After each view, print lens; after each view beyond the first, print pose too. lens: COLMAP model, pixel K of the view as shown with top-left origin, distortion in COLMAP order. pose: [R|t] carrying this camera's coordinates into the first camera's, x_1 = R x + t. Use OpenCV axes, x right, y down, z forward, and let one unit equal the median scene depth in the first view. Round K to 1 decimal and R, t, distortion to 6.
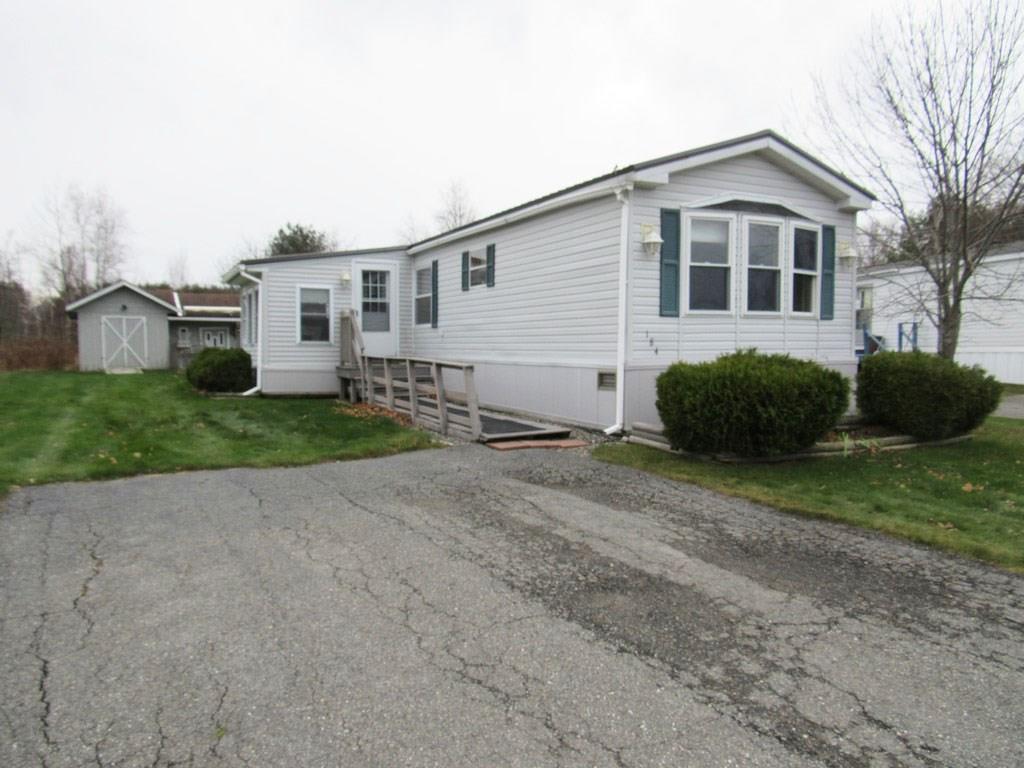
lens RADIAL K [[735.6, 0, 512.0], [0, 735.6, 384.0], [0, 0, 1]] dist [0.002756, -0.000622]
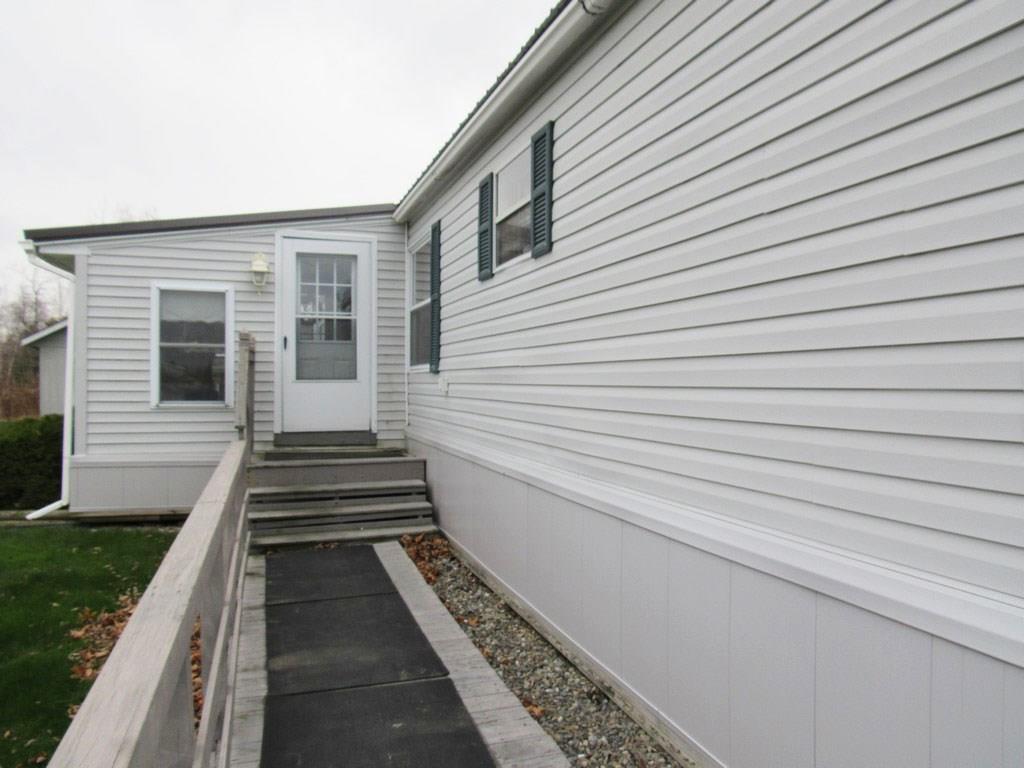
lens RADIAL K [[735.6, 0, 512.0], [0, 735.6, 384.0], [0, 0, 1]] dist [0.002756, -0.000622]
pose [[0.990187, 0.001038, -0.139747, 0.002600], [-0.007678, 0.998866, -0.046984, -0.039613], [0.139539, 0.047596, 0.989072, 0.455336]]
